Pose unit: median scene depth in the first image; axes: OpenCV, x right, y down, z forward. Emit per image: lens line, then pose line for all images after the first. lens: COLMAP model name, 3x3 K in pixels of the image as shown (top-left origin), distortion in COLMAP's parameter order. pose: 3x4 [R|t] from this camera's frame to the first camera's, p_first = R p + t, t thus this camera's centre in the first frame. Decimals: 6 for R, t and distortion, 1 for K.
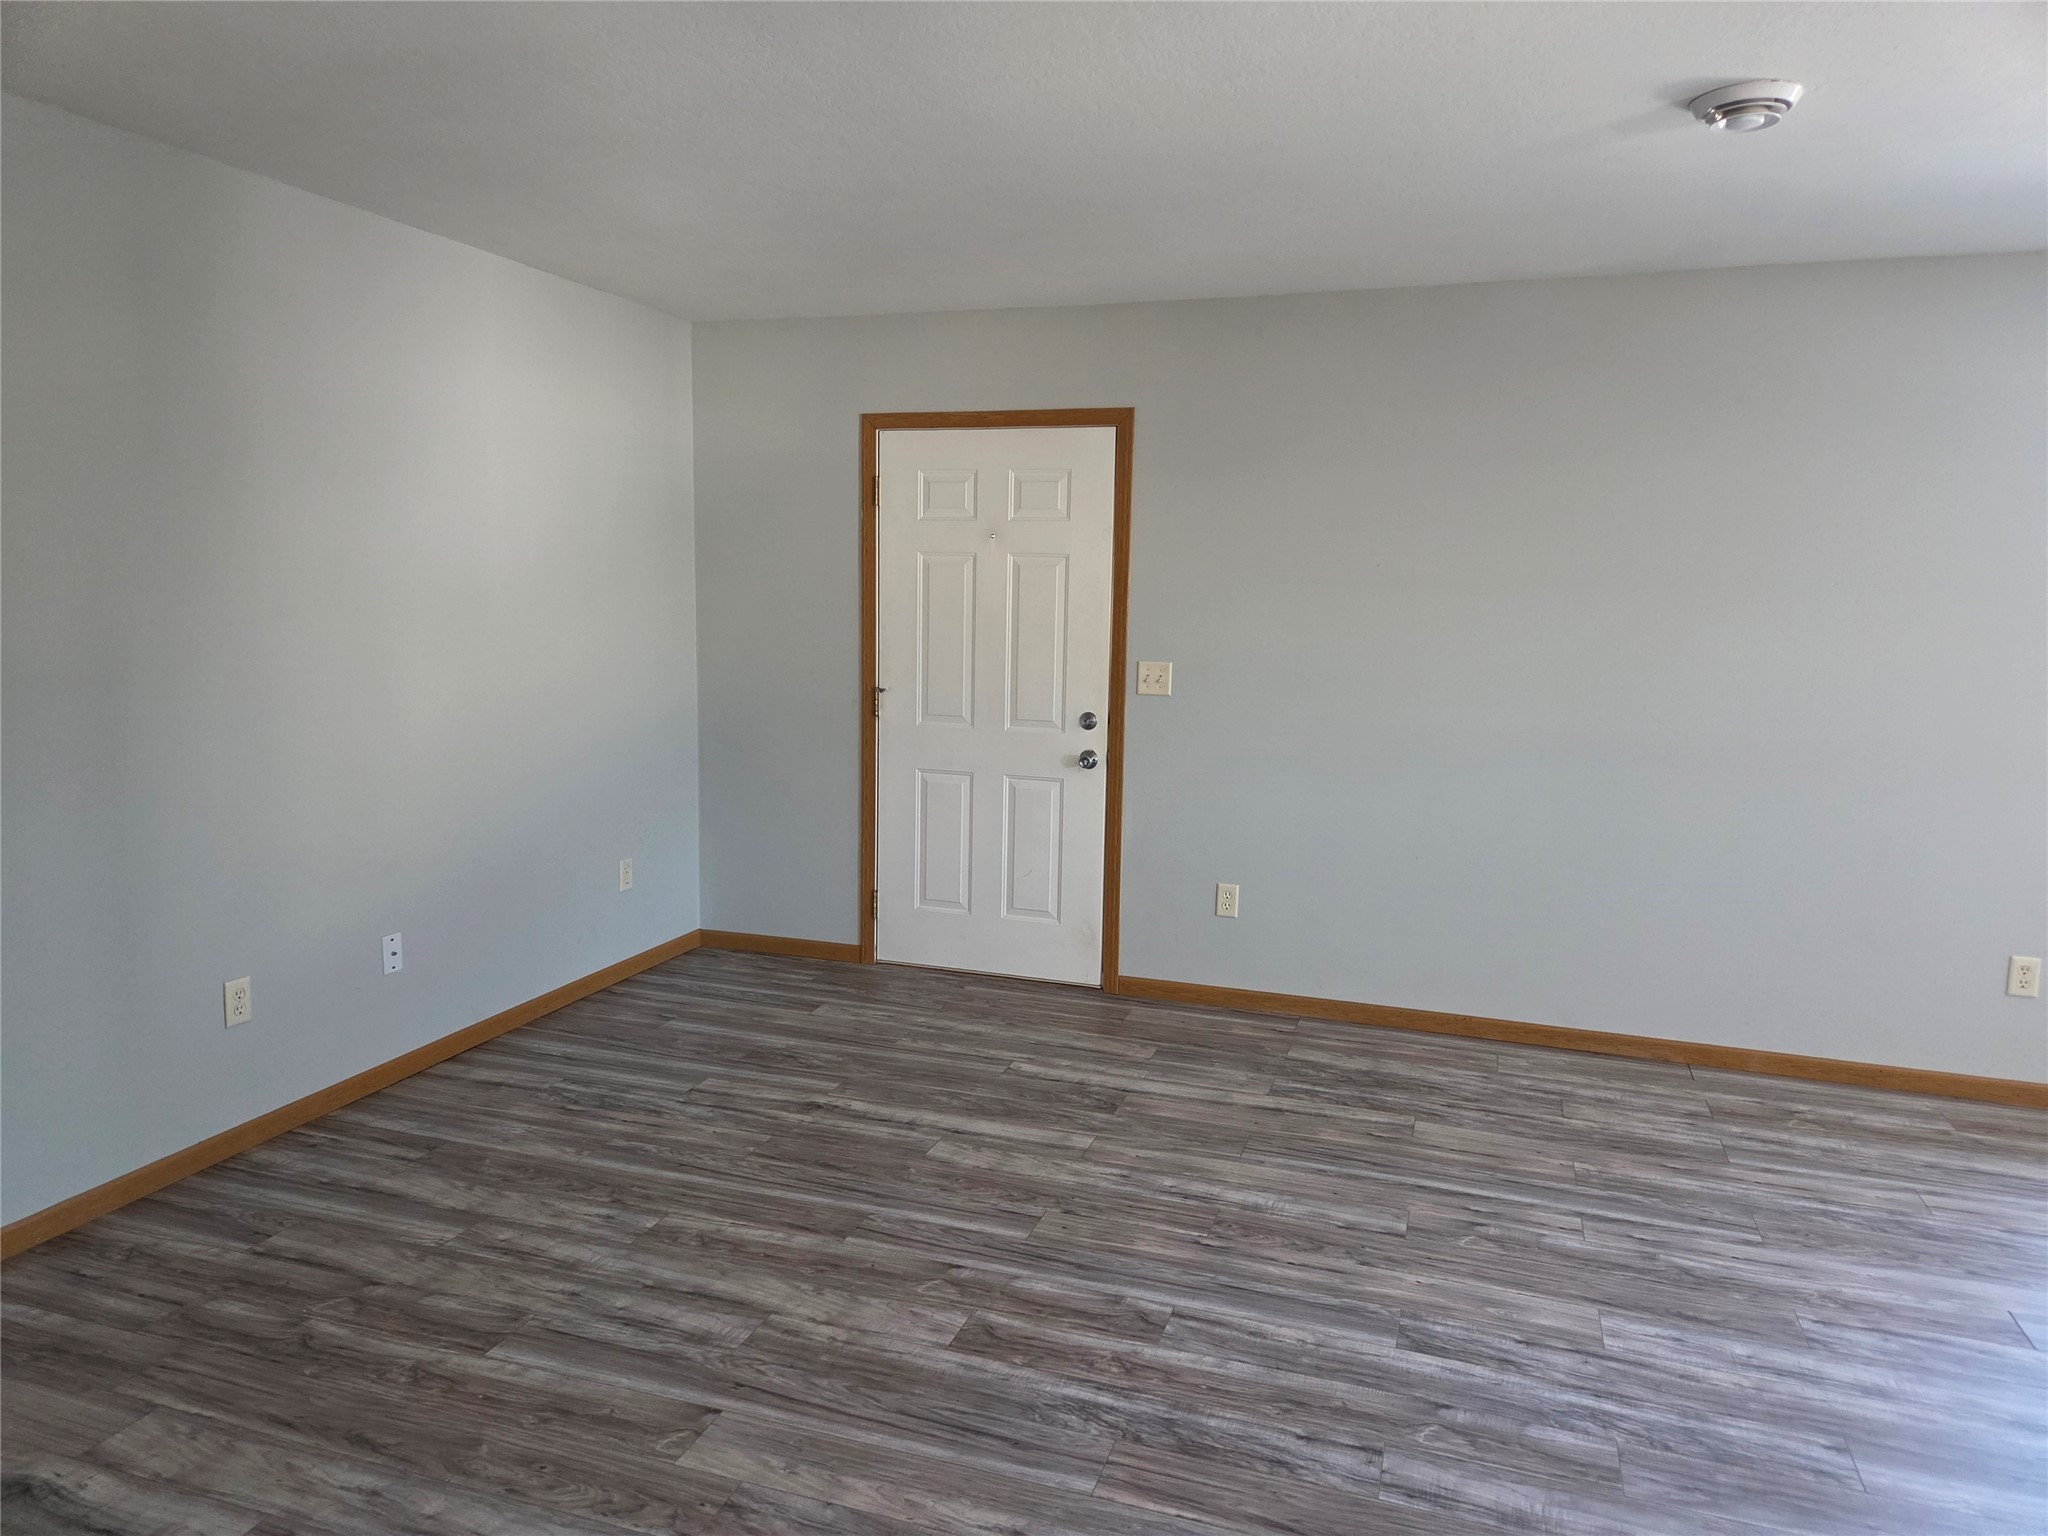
lens RADIAL K [[1371.0, 0, 1024.0], [0, 1371.0, 768.0], [0, 0, 1]] dist [0.080770, -0.074043]
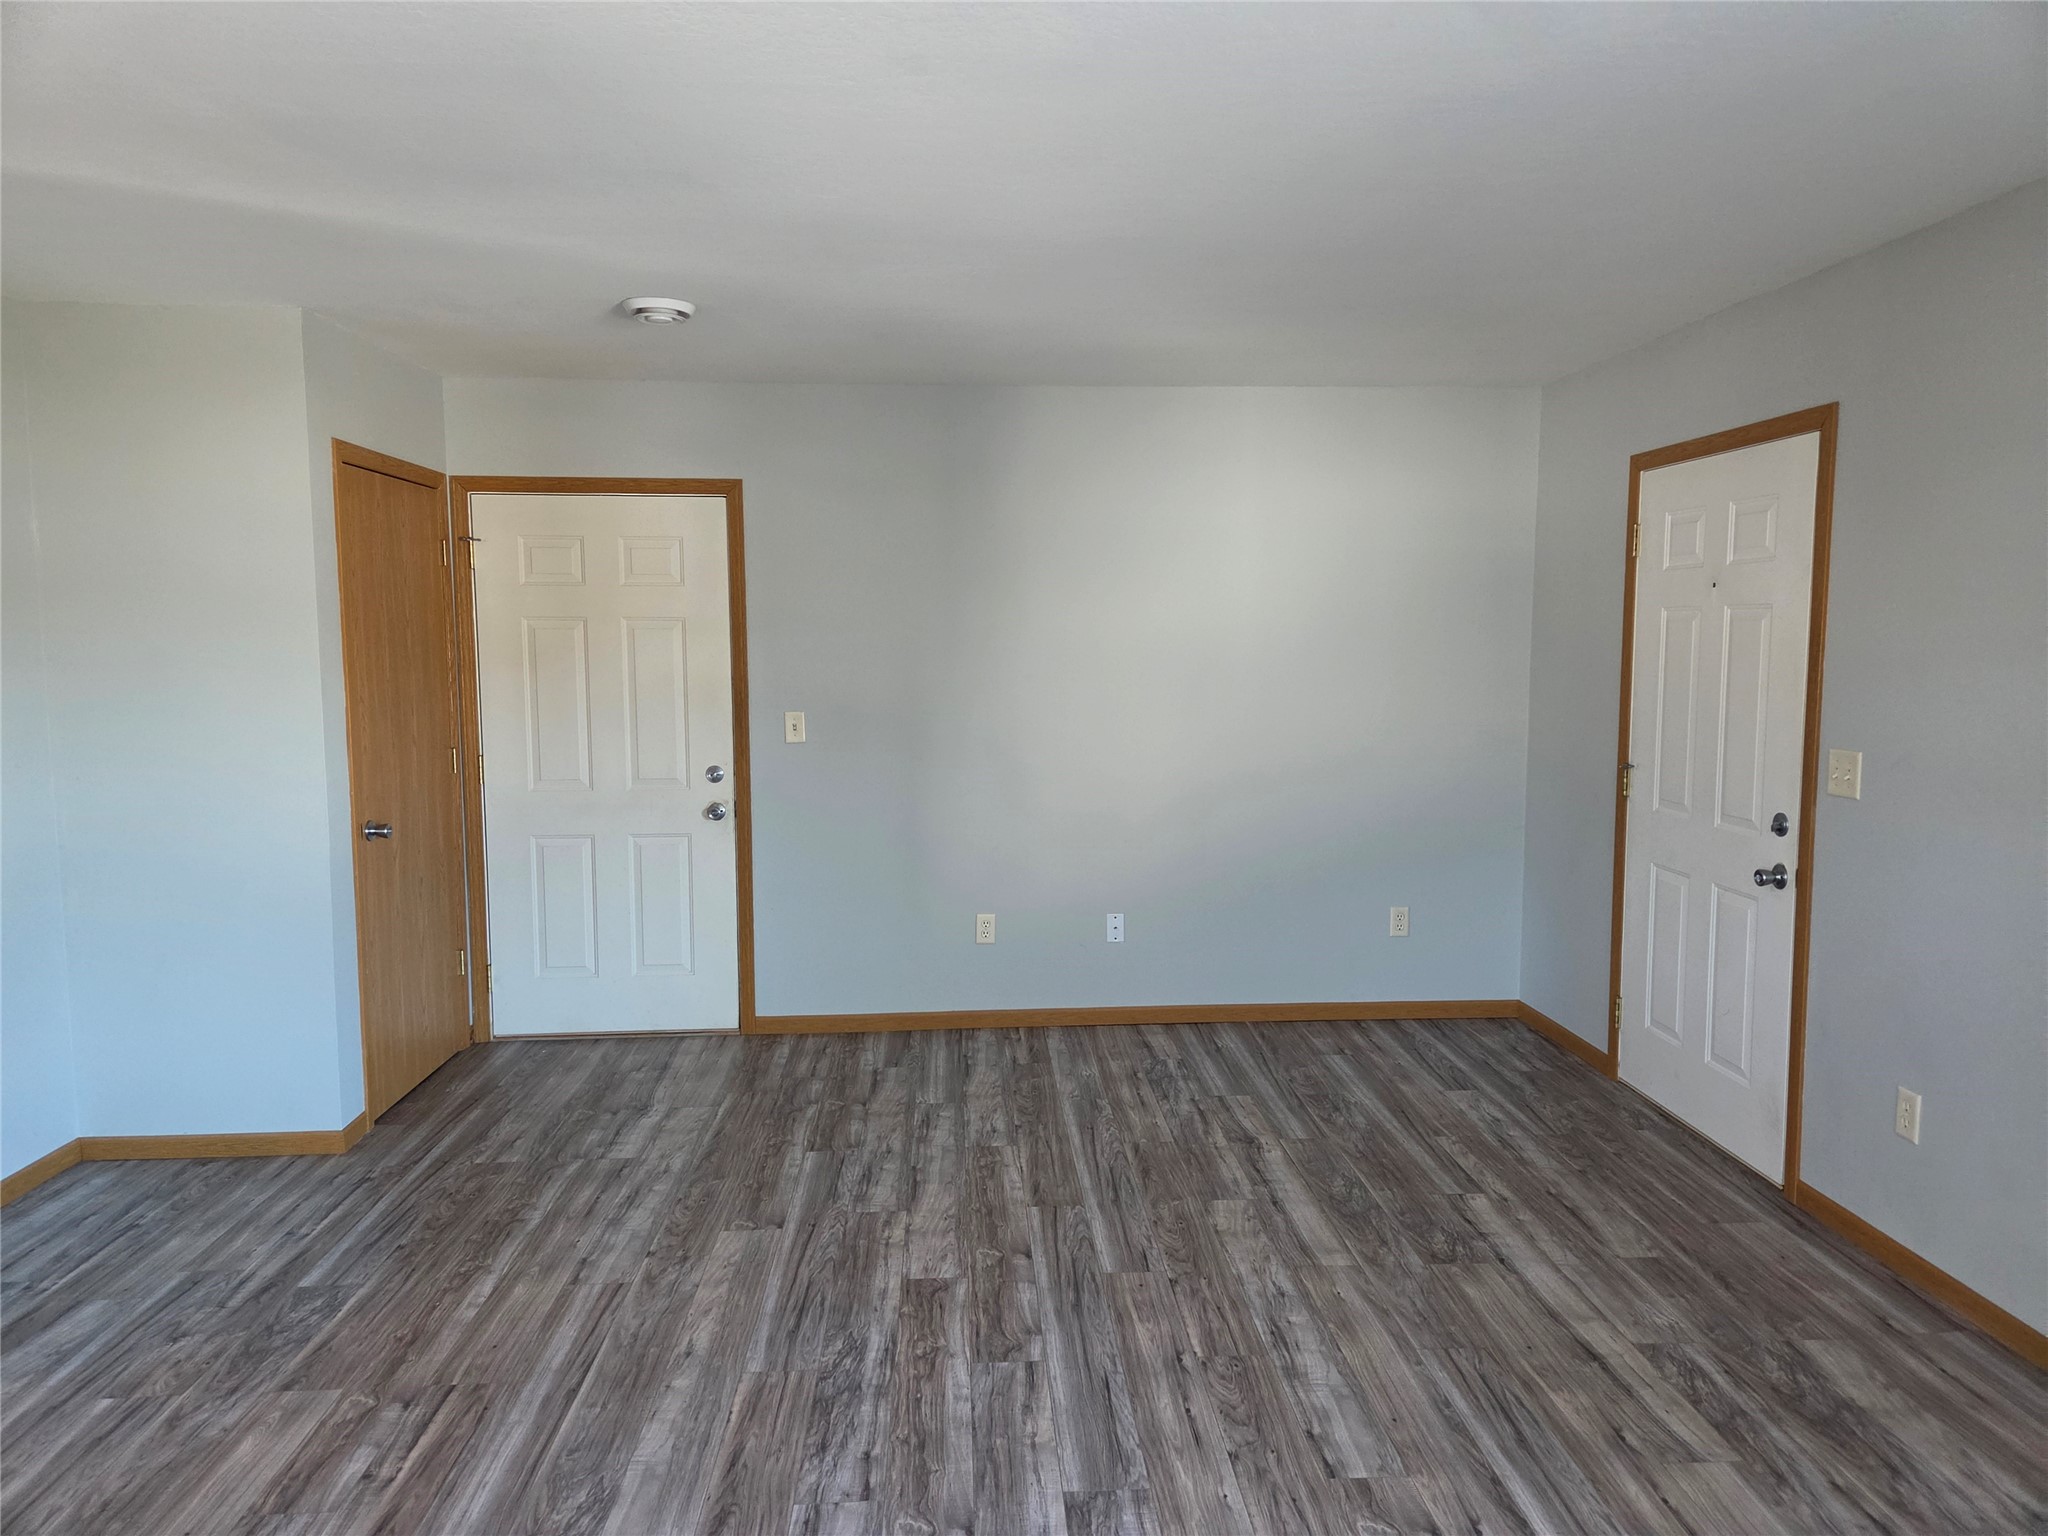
lens RADIAL K [[1354.0, 0, 1018.5], [0, 1354.0, 779.8], [0, 0, 1]] dist [0.075639, -0.063592]
pose [[0.375431, 0.081009, -0.923303, 0.788674], [-0.113785, 0.992666, 0.040827, -0.057252], [0.919839, 0.089730, 0.381896, 0.446819]]
